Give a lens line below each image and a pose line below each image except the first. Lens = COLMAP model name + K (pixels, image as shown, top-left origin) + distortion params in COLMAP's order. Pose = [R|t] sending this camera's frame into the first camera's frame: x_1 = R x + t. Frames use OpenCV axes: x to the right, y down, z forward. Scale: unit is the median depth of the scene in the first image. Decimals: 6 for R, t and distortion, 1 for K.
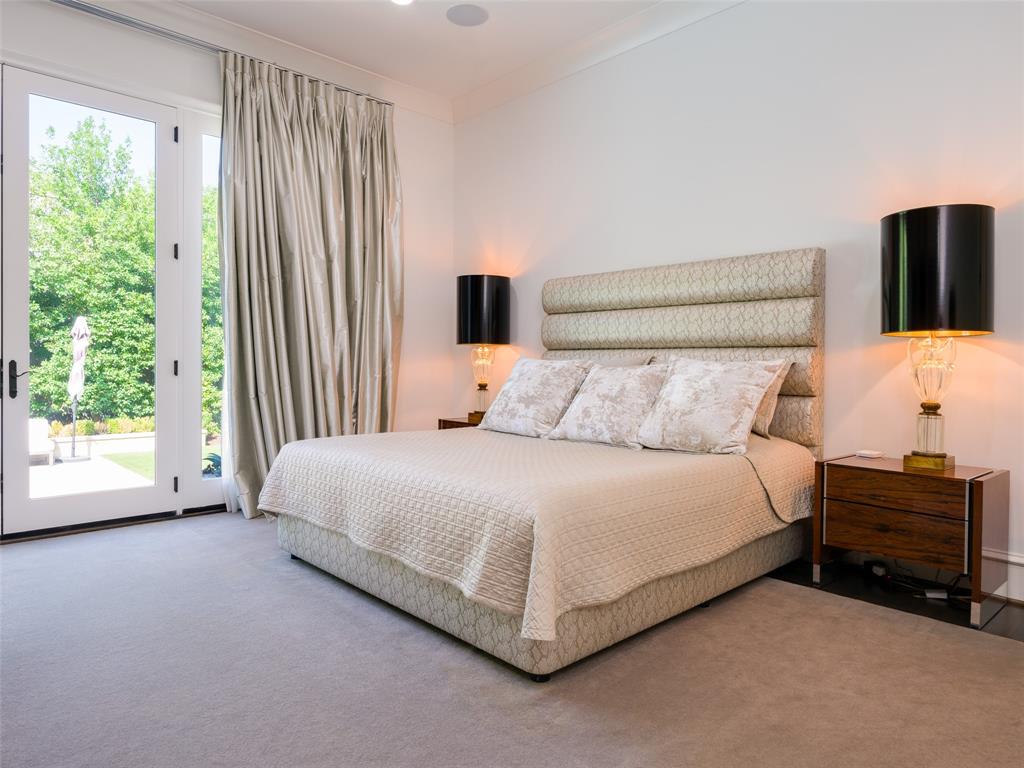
lens RADIAL K [[642.4, 0, 514.0], [0, 642.4, 385.6], [0, 0, 1]] dist [-0.029845, 0.007690]
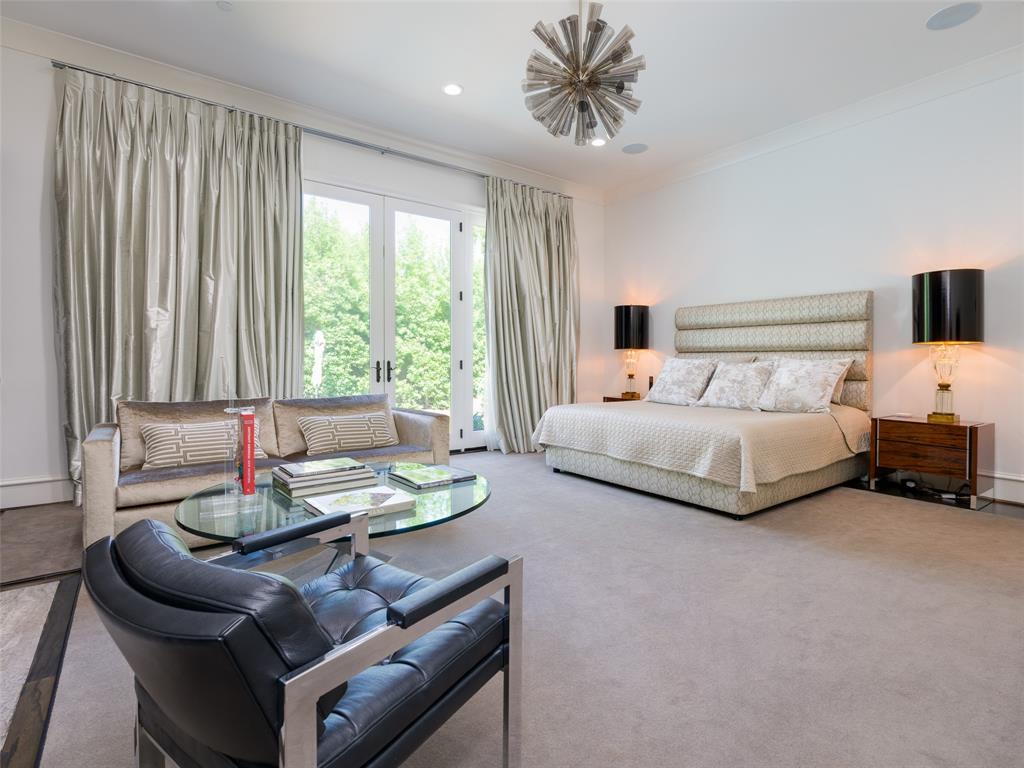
lens RADIAL K [[509.9, 0, 509.4], [0, 509.9, 375.6], [0, 0, 1]] dist [-0.032156, 0.002579]
pose [[0.992697, -0.000934, -0.120632, -0.291226], [0.000098, 0.999976, -0.006941, 0.012822], [0.120635, 0.006879, 0.992673, -0.399991]]
